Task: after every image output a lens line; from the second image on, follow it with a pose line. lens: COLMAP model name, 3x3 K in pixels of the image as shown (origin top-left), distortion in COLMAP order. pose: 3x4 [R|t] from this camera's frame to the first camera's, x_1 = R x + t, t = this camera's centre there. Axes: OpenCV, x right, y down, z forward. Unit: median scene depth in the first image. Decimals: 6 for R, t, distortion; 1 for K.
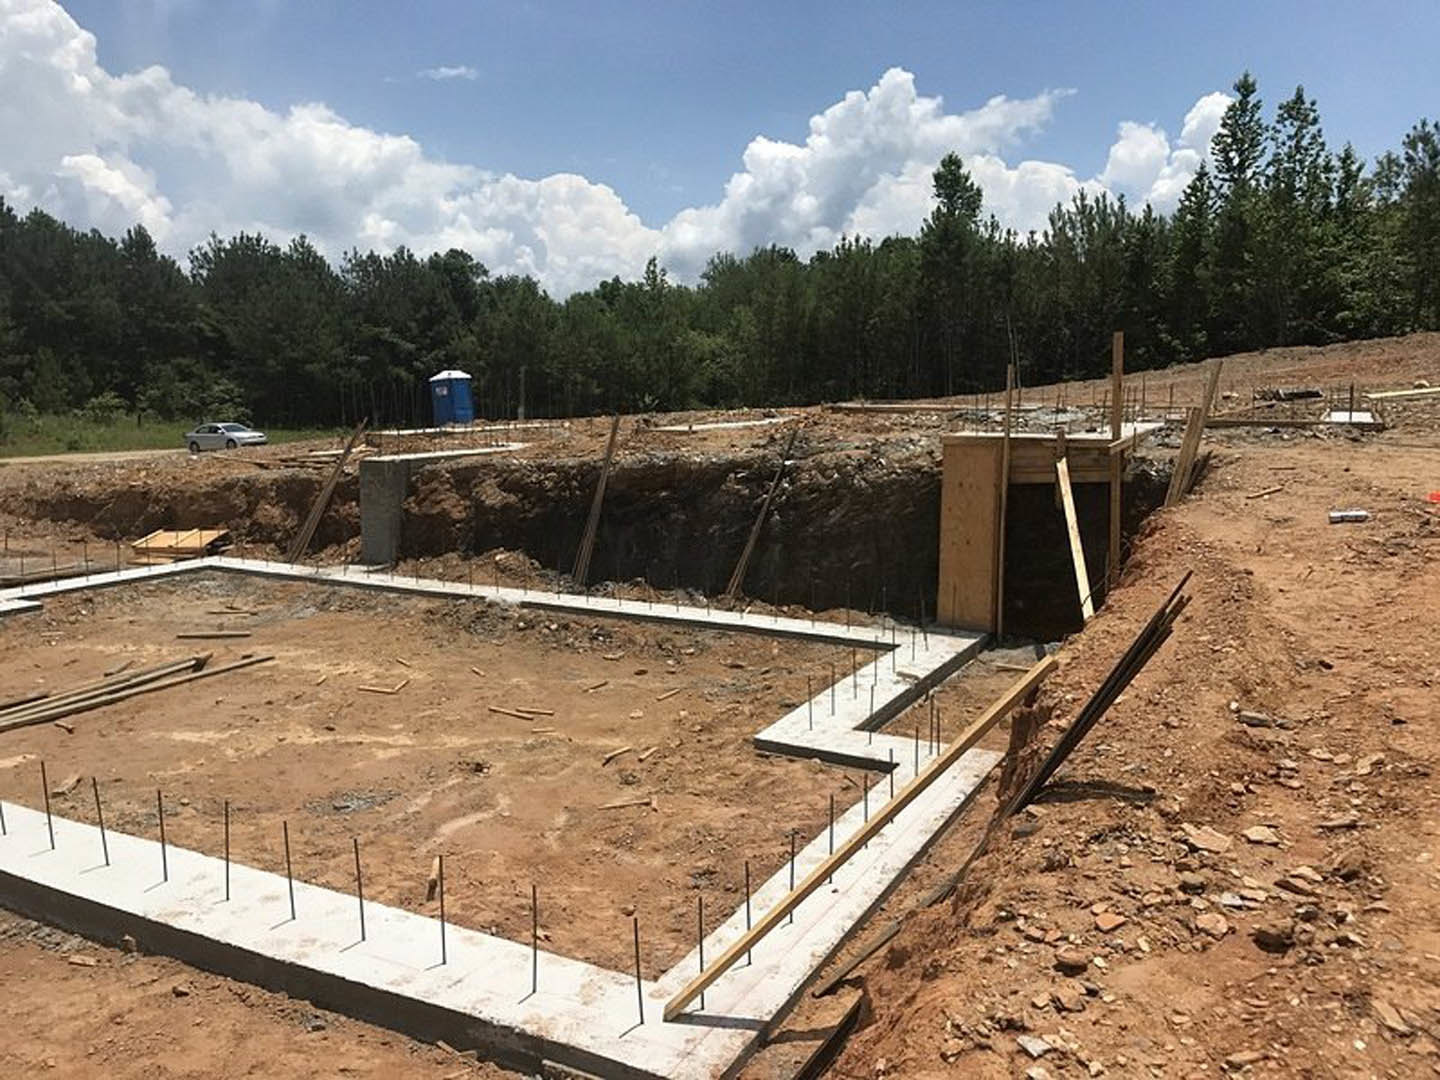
lens RADIAL K [[1205.7, 0, 719.4], [0, 1205.7, 564.8], [0, 0, 1]] dist [-0.008916, 0.010213]
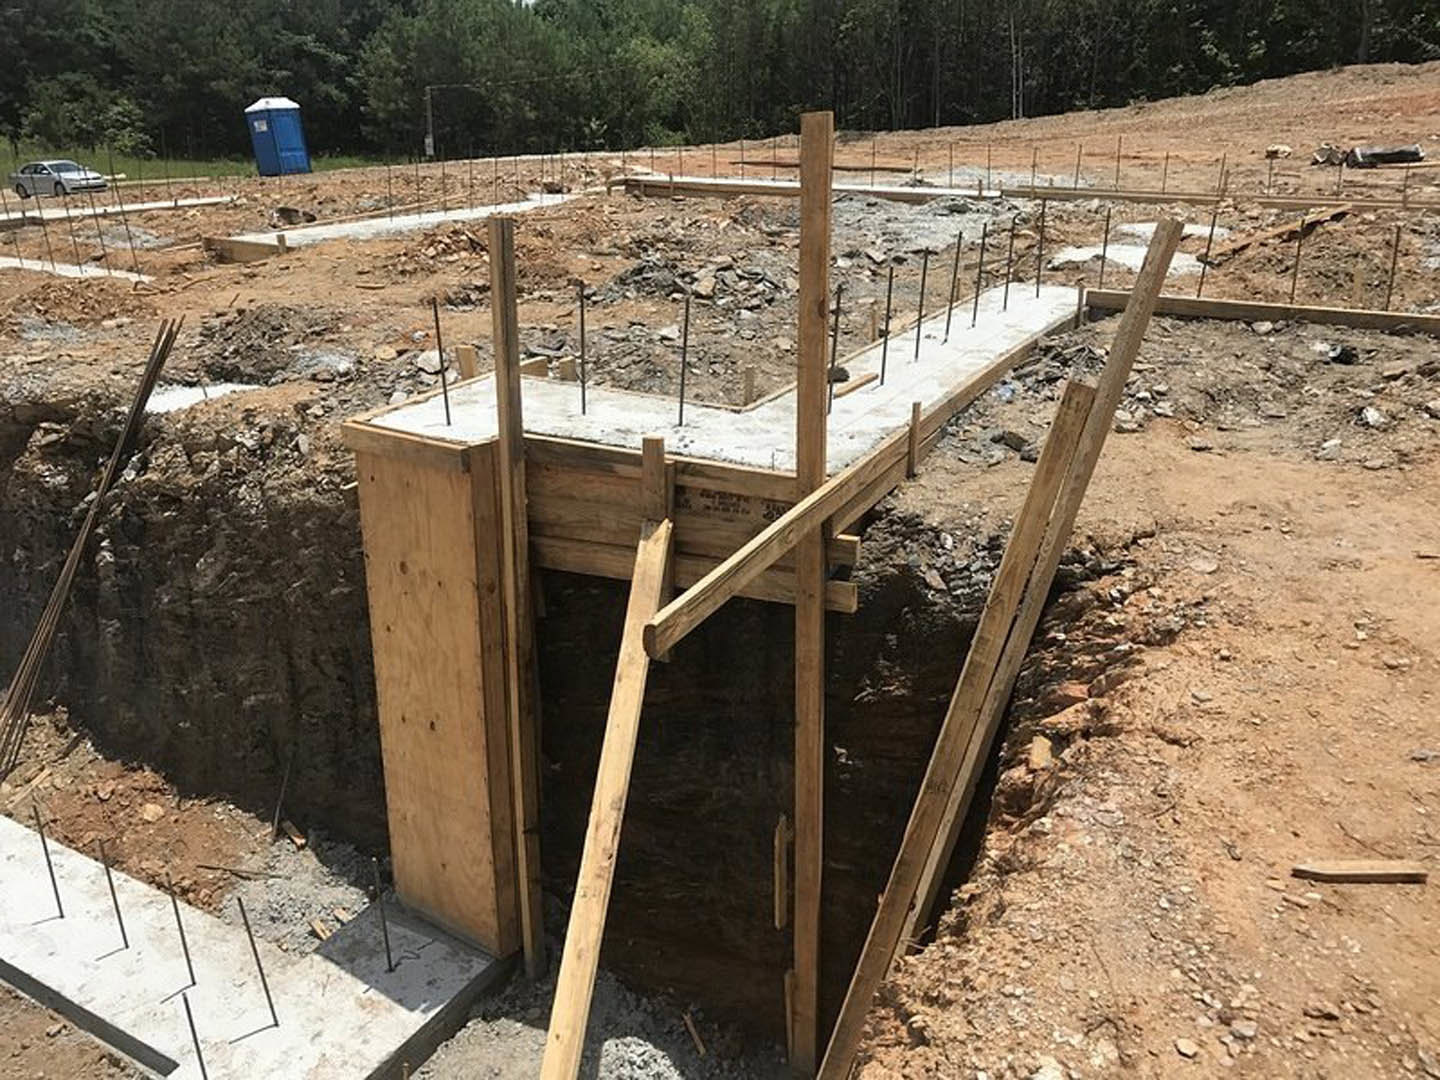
lens RADIAL K [[1205.7, 0, 719.4], [0, 1205.7, 564.8], [0, 0, 1]] dist [-0.008916, 0.010213]
pose [[0.999740, 0.008030, -0.021344, 0.084119], [-0.003130, 0.975414, 0.220359, -0.040086], [0.022589, -0.220235, 0.975185, 0.188039]]
